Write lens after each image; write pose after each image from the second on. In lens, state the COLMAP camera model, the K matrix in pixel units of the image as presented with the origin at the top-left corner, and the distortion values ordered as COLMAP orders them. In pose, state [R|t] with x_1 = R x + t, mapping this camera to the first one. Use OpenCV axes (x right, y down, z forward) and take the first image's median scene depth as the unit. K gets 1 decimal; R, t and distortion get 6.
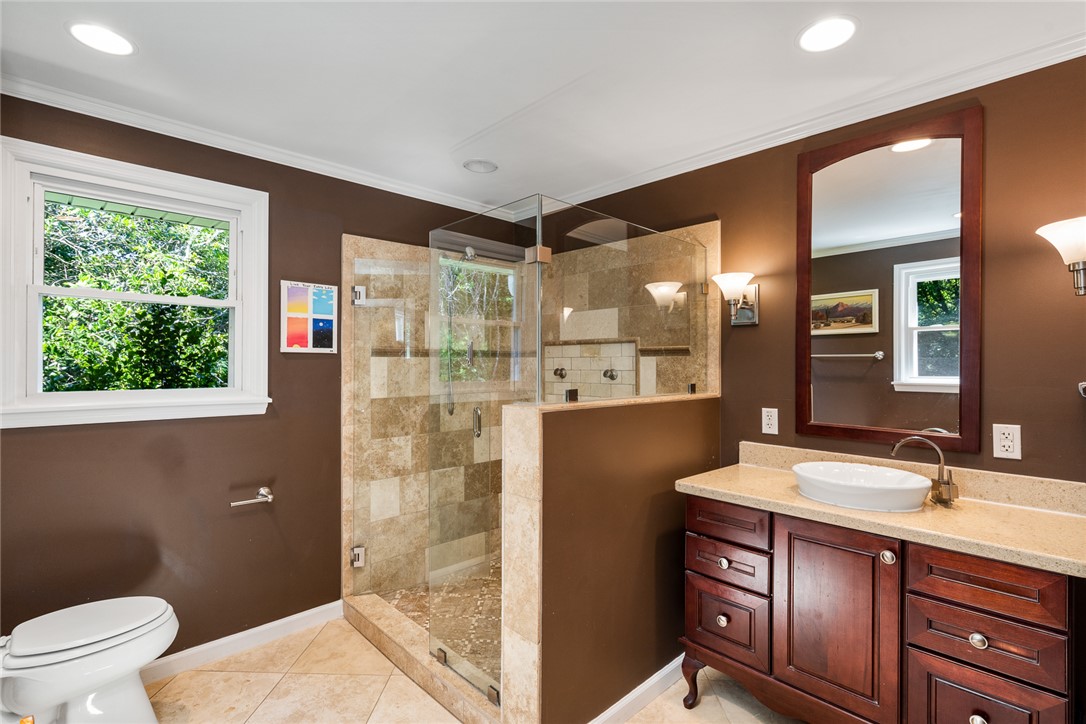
lens RADIAL K [[500.8, 0, 536.3], [0, 500.8, 362.7], [0, 0, 1]] dist [-0.005406, 0.000295]
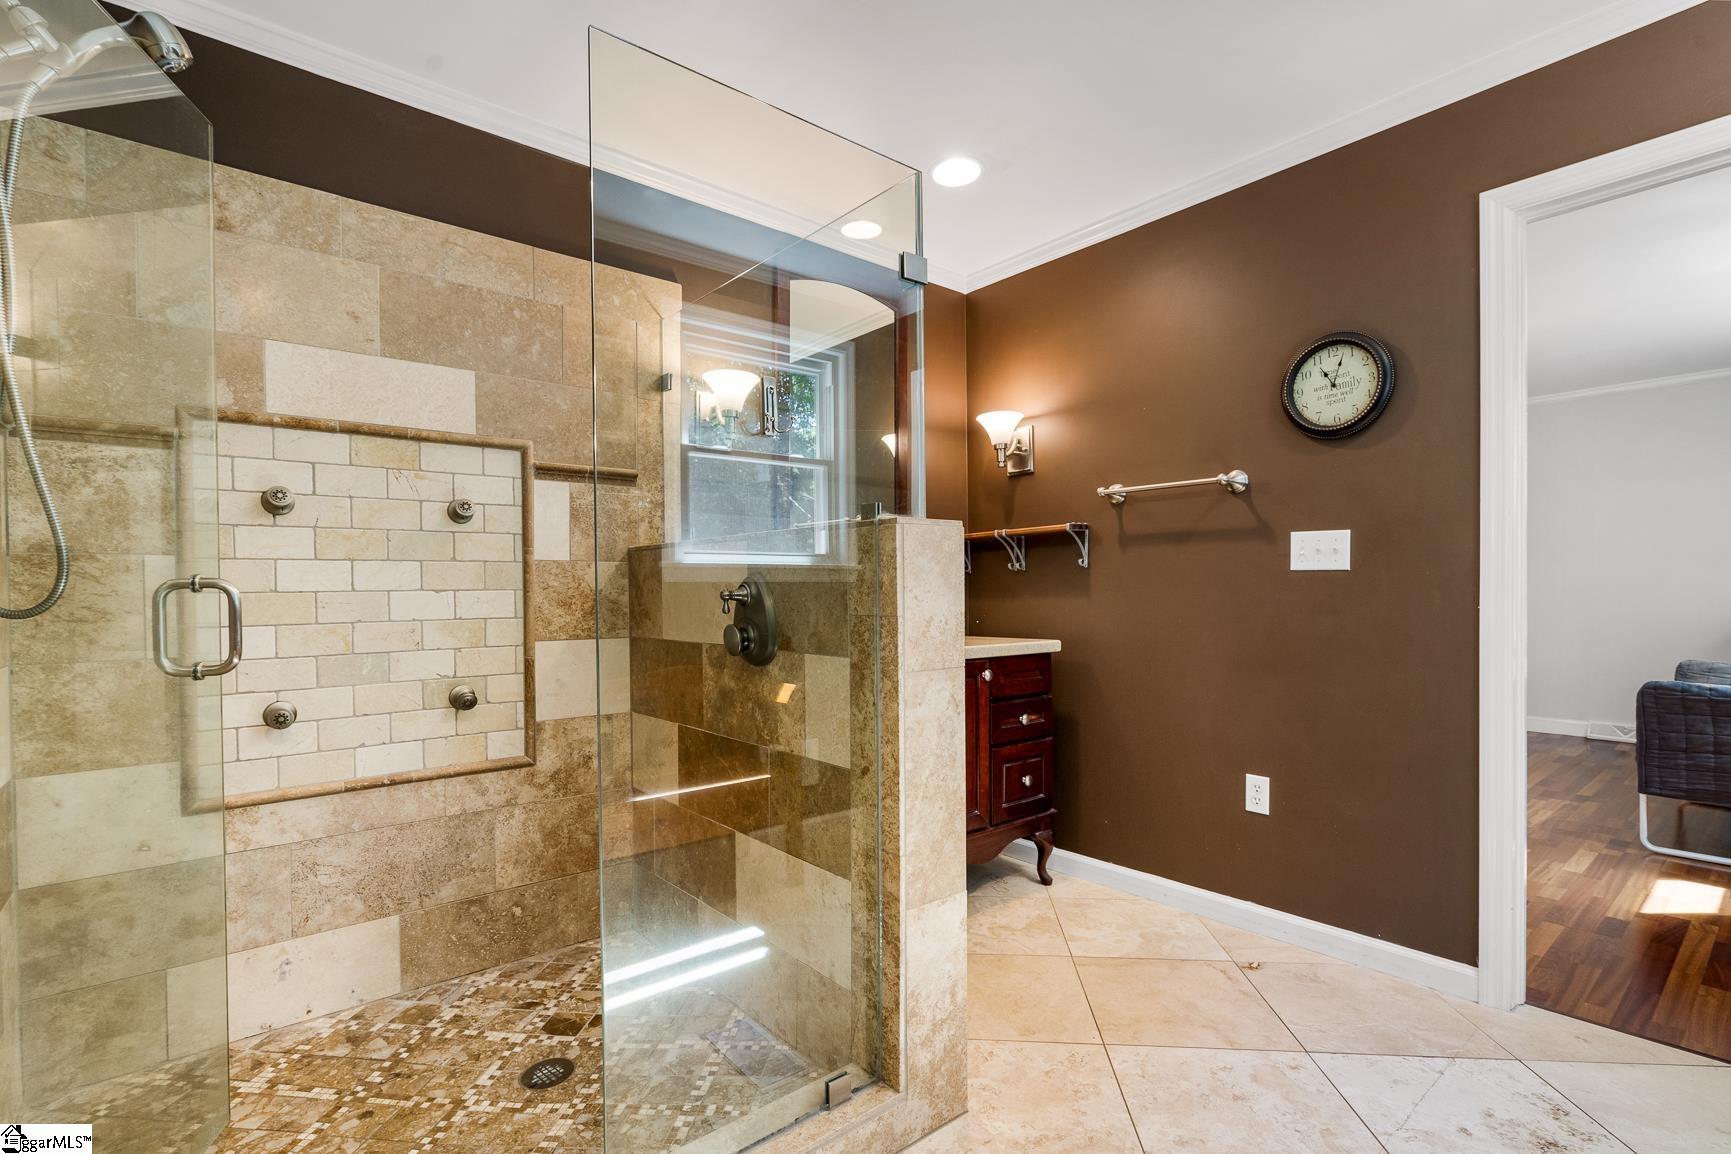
lens RADIAL K [[798.3, 0, 863.7], [0, 798.3, 592.2], [0, 0, 1]] dist [-0.005406, 0.000295]
pose [[0.075598, -0.007089, 0.997113, -0.656326], [0.003399, 0.999971, 0.006851, 0.111485], [-0.997133, 0.002871, 0.075620, 0.672794]]
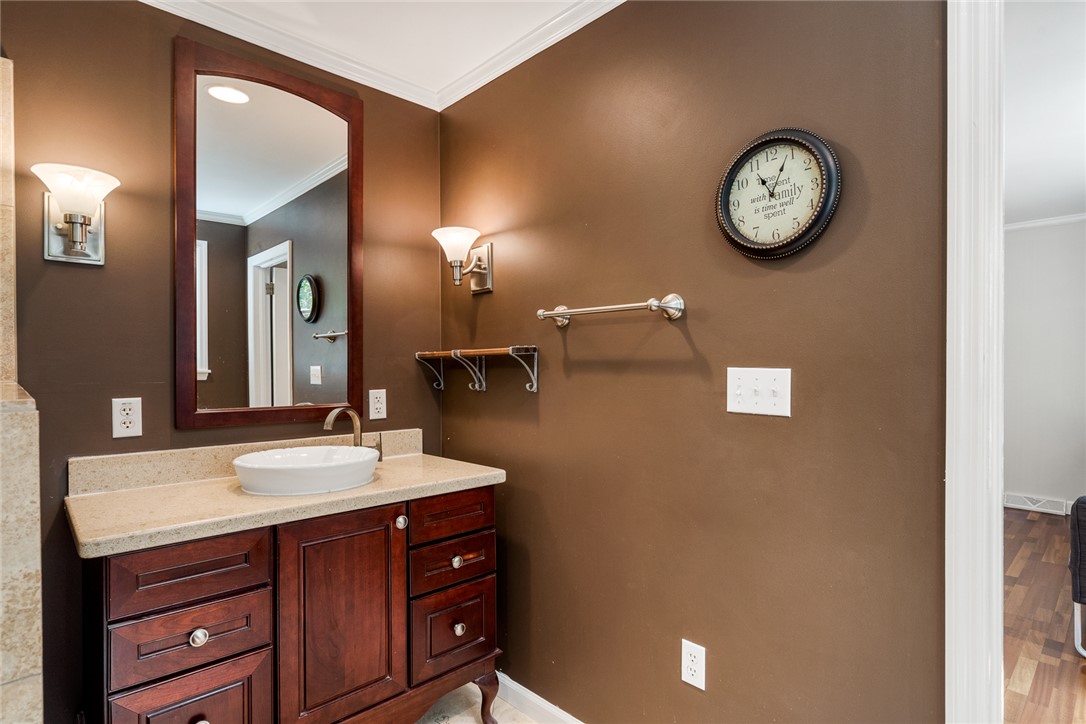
lens RADIAL K [[557.4, 0, 538.8], [0, 557.4, 365.8], [0, 0, 1]] dist [-0.002817, 0.001386]
pose [[0.009860, -0.005915, 0.999934, -0.236972], [0.000918, 0.999982, 0.005906, 0.042012], [-0.999951, 0.000860, 0.009865, 0.420772]]
